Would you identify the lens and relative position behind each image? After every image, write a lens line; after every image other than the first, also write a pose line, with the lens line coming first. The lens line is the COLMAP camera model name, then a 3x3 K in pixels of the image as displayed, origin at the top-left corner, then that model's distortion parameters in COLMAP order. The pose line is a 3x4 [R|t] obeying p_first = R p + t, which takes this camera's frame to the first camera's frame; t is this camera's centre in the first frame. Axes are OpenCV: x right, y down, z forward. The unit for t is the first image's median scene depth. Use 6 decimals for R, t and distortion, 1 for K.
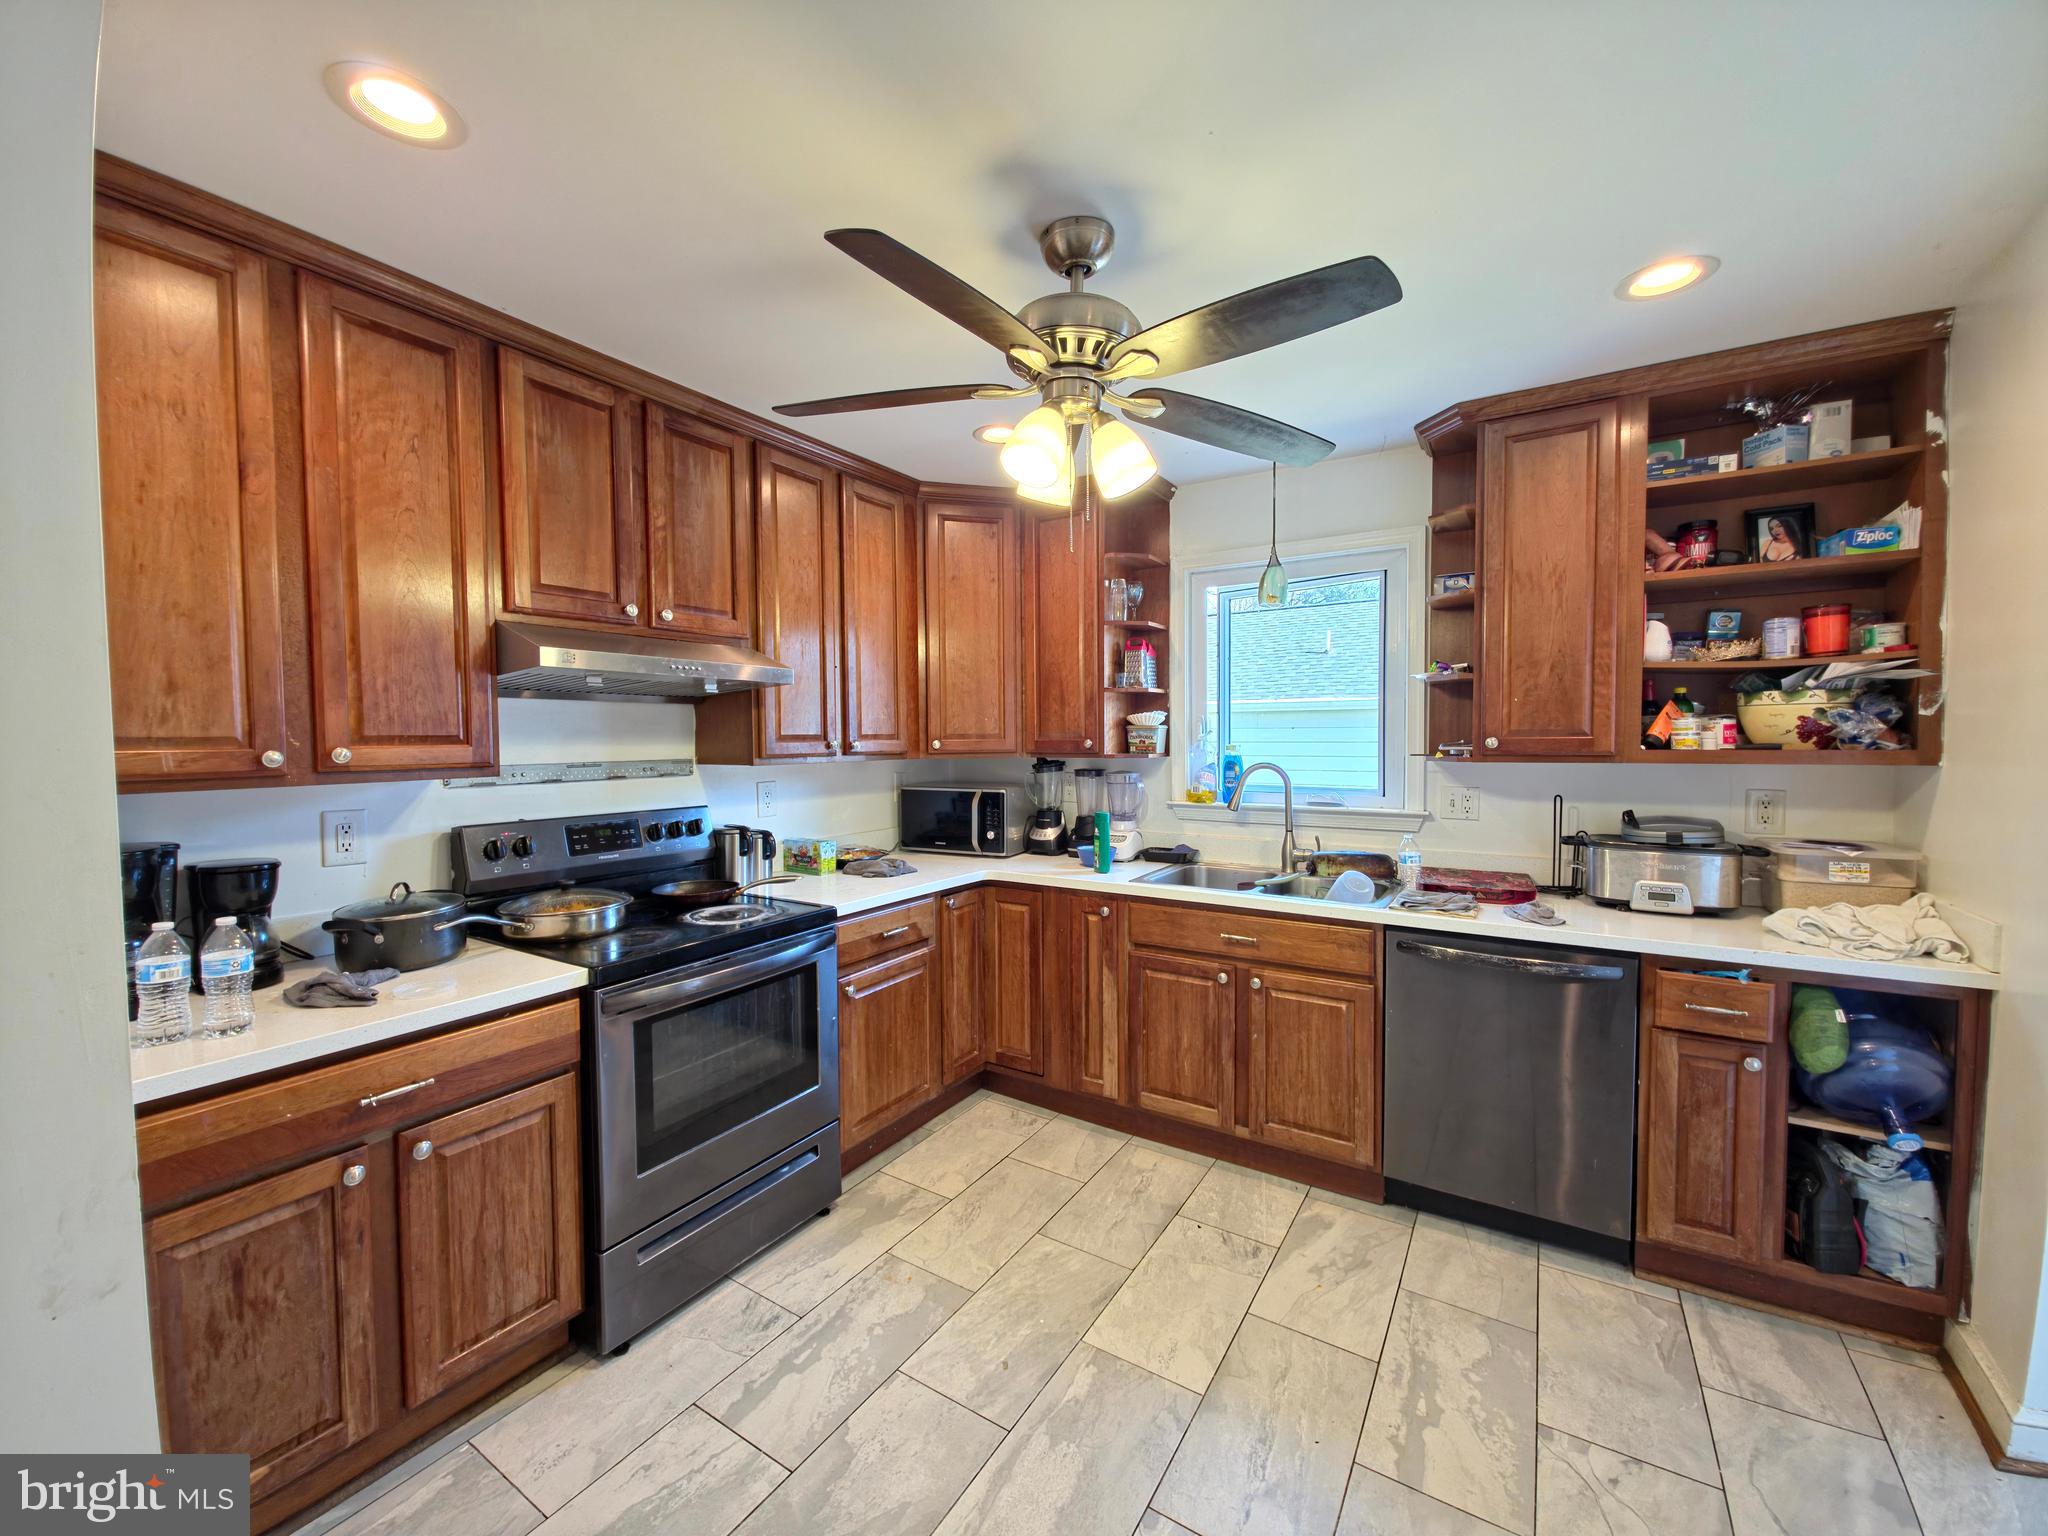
lens RADIAL K [[818.9, 0, 1019.7], [0, 818.9, 767.3], [0, 0, 1]] dist [0.009115, -0.007194]
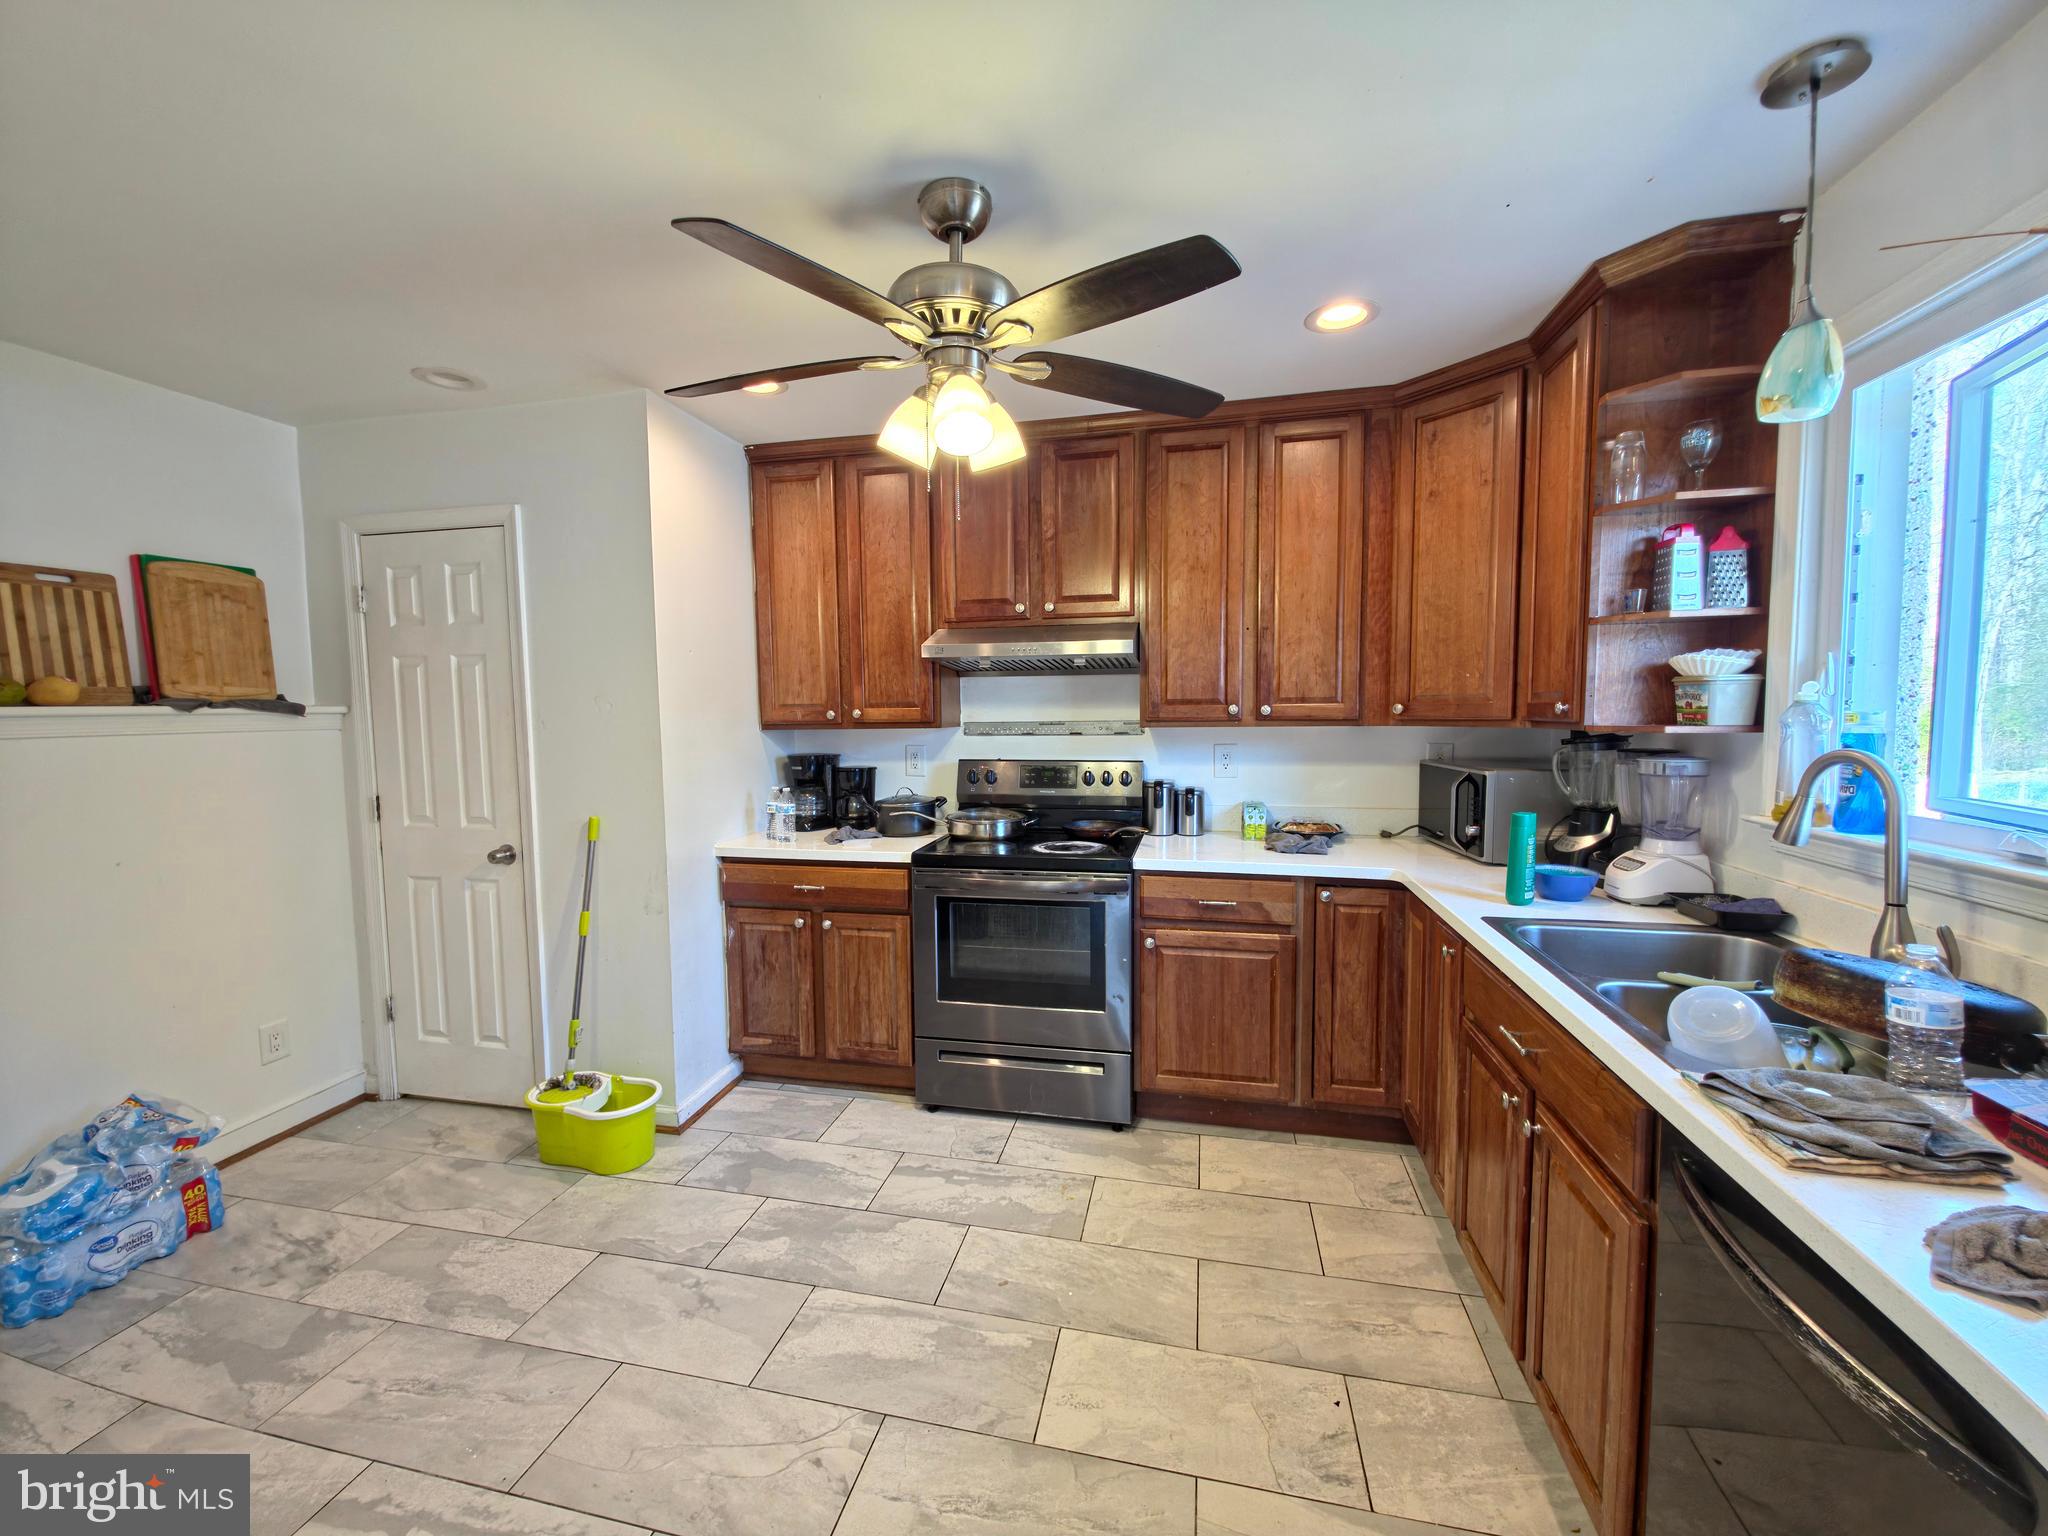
lens RADIAL K [[818.9, 0, 1013.9], [0, 818.9, 767.8], [0, 0, 1]] dist [0.009115, -0.007194]
pose [[0.328092, 0.072329, -0.941873, 0.800156], [-0.026933, 0.997375, 0.067210, -0.020185], [0.944262, 0.003317, 0.329178, 0.546031]]
